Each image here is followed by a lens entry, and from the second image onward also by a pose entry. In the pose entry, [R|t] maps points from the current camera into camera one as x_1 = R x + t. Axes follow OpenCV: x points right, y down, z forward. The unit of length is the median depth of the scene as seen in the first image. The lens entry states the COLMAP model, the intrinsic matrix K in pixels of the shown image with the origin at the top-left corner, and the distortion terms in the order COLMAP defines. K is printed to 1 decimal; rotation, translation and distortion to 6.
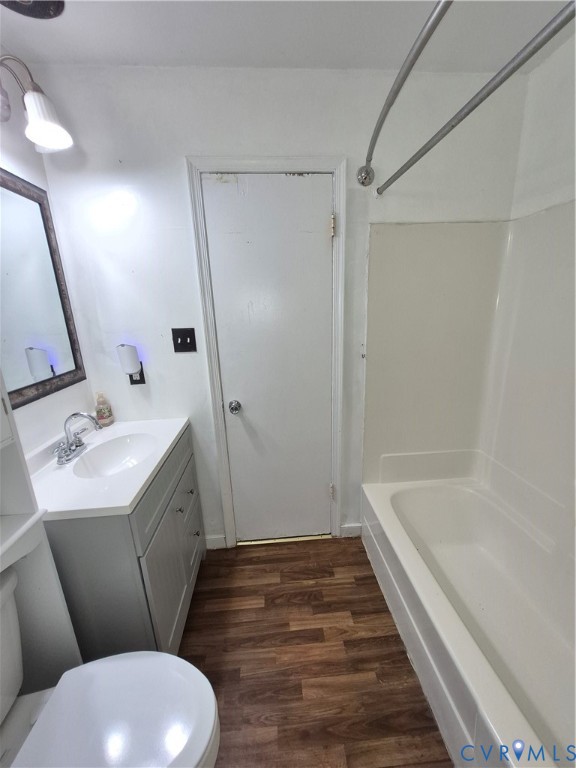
lens RADIAL K [[308.3, 0, 289.3], [0, 308.3, 384.9], [0, 0, 1]] dist [0.001708, -0.000133]
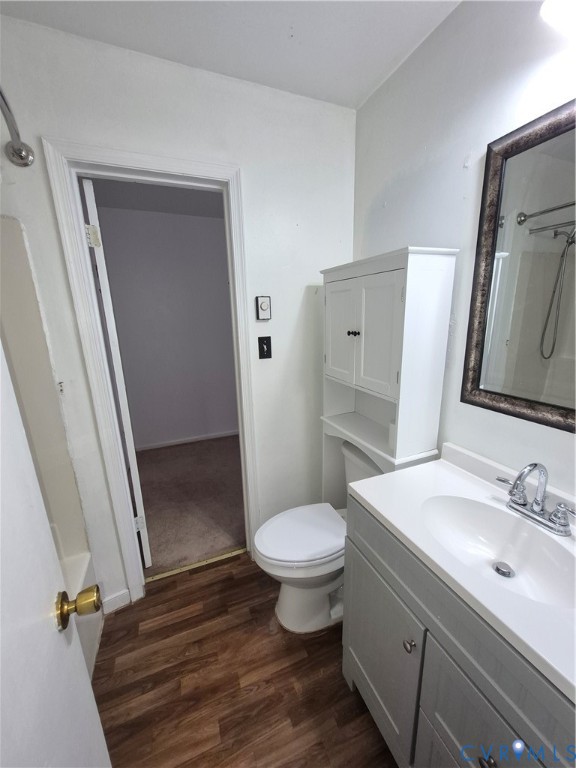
lens RADIAL K [[308.3, 0, 289.7], [0, 308.3, 386.6], [0, 0, 1]] dist [0.001708, -0.000133]
pose [[-0.950878, 0.134437, -0.278851, -0.040311], [-0.020060, 0.872128, 0.488867, -0.373910], [0.308915, 0.470447, -0.826590, 1.364558]]
